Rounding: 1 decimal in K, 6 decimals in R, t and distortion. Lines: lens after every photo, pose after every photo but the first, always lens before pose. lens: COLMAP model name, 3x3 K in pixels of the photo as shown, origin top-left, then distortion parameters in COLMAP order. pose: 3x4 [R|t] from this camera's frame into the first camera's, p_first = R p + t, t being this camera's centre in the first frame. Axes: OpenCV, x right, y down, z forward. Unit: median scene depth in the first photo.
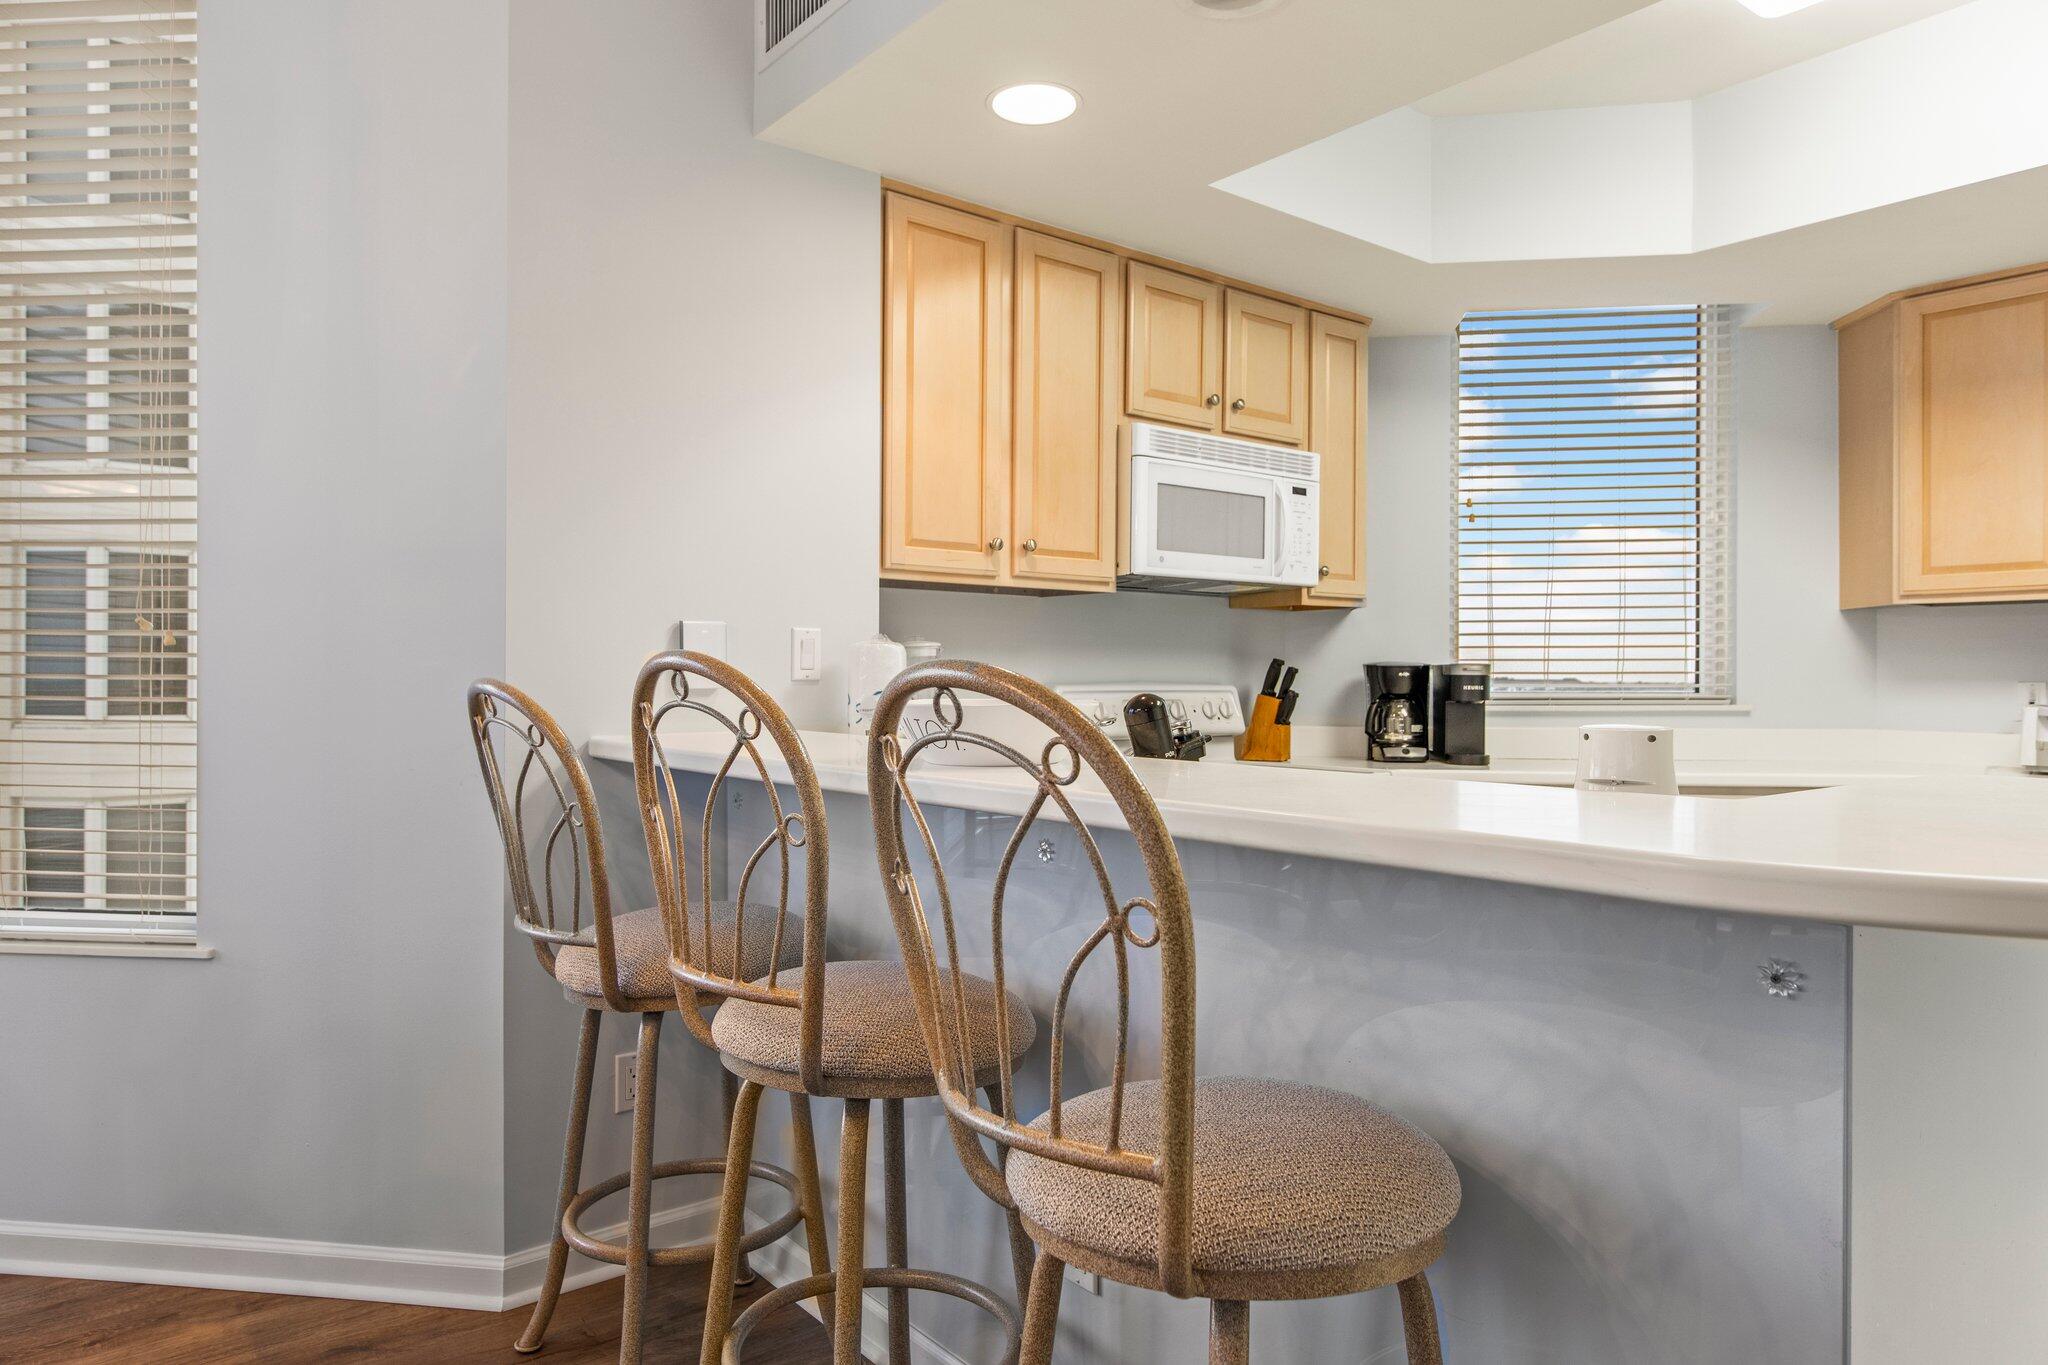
lens RADIAL K [[1267.5, 0, 1027.3], [0, 1267.5, 679.0], [0, 0, 1]] dist [0.005779, -0.003334]
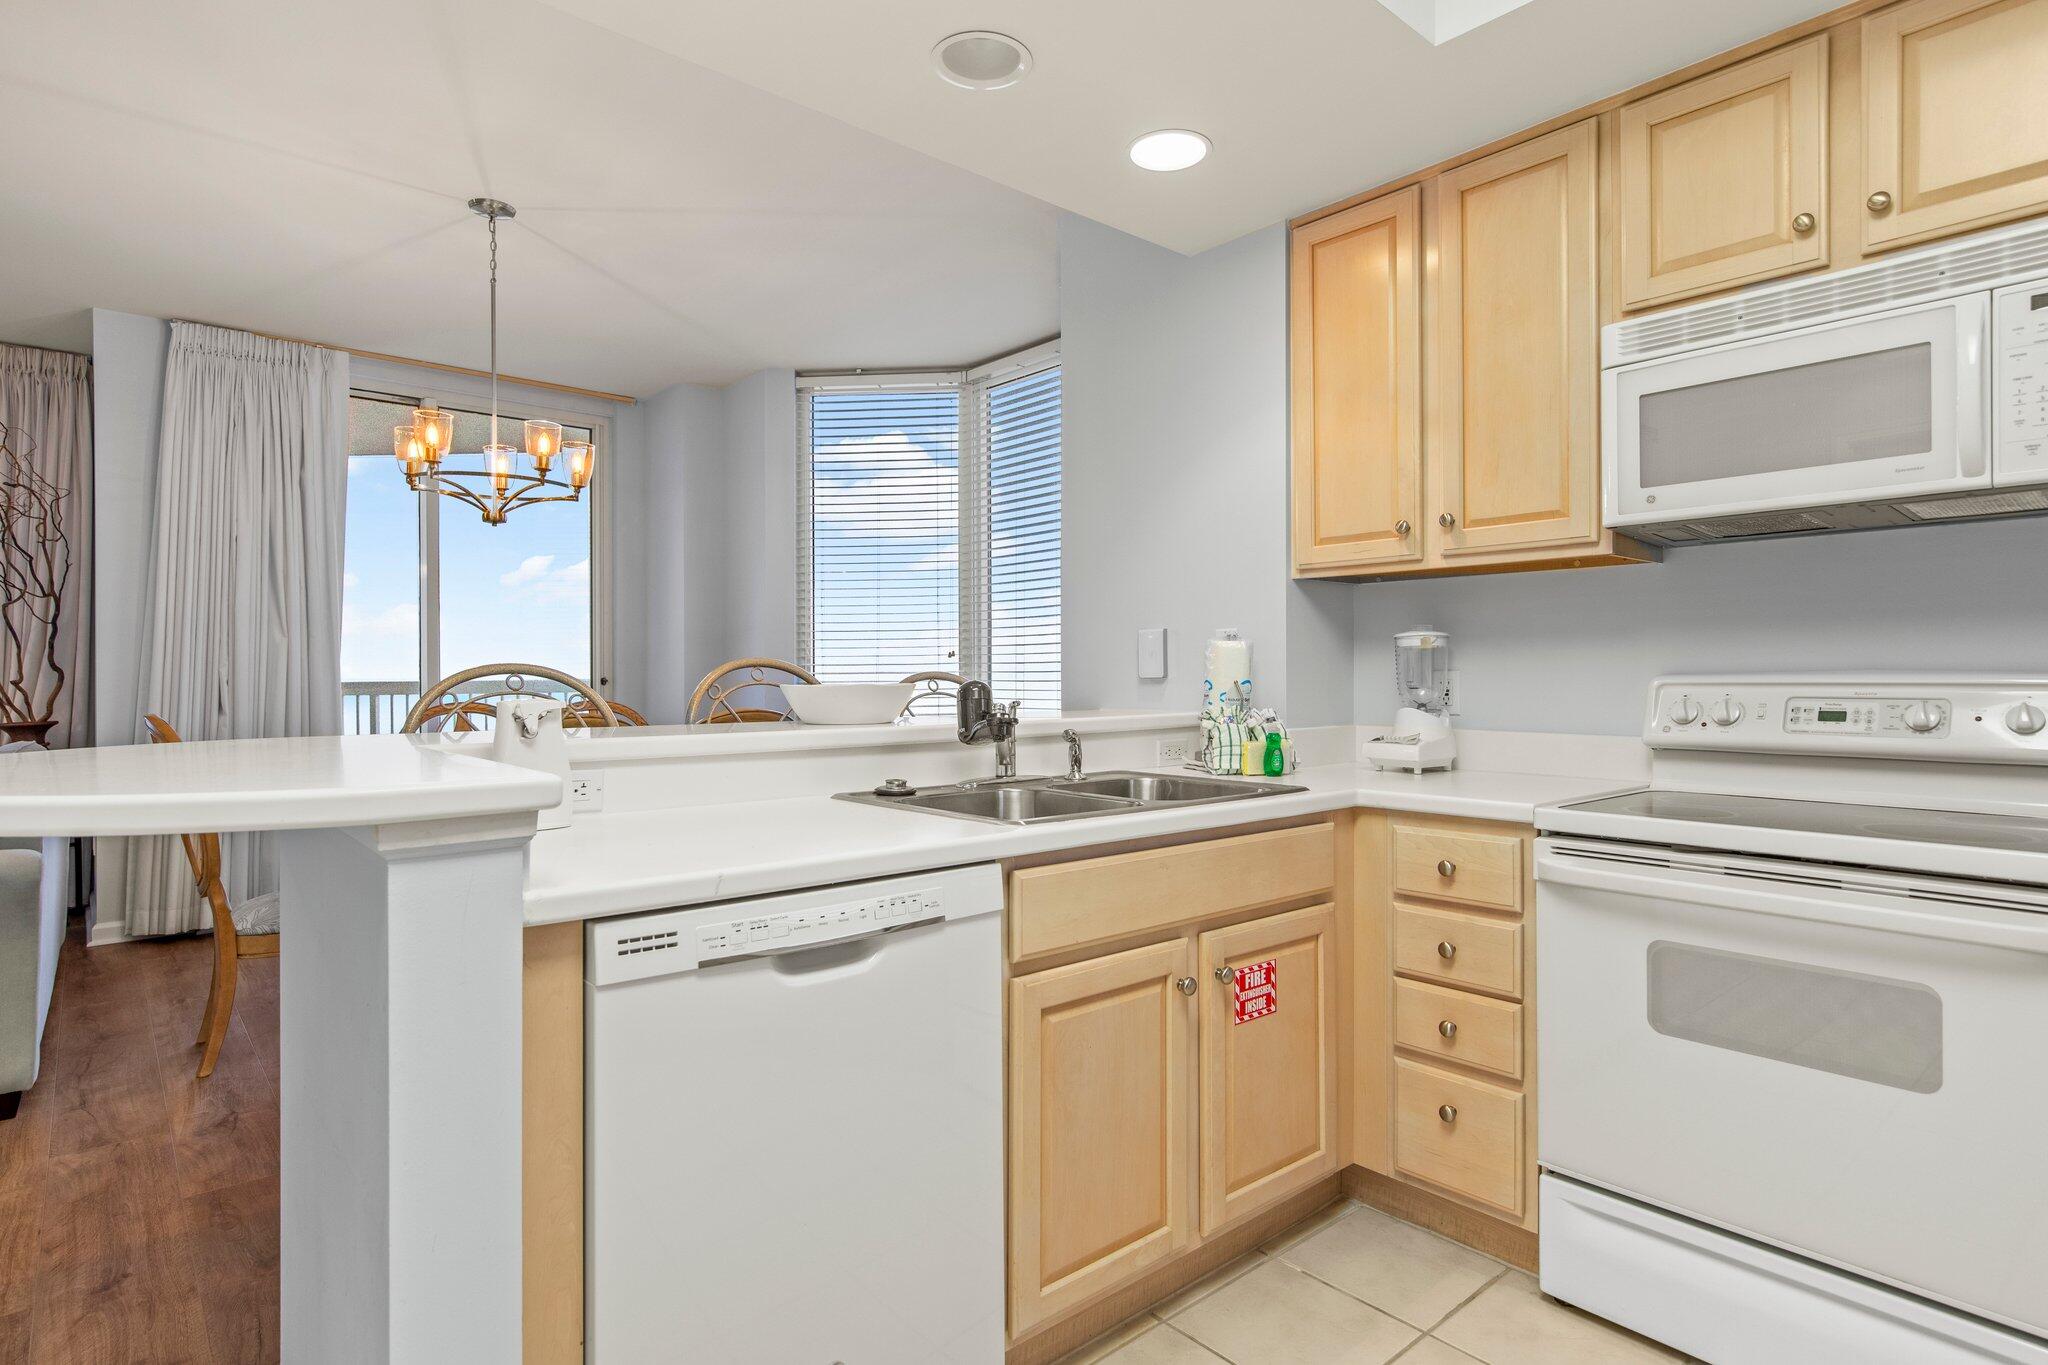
lens RADIAL K [[1062.7, 0, 1024.0], [0, 1062.7, 682.5], [0, 0, 1]] dist [0.022241, -0.000076]
pose [[0.028047, 0.009628, -0.999560, 0.741791], [0.001964, 0.999951, 0.009687, 0.002345], [0.999605, -0.002234, 0.028026, 0.665321]]
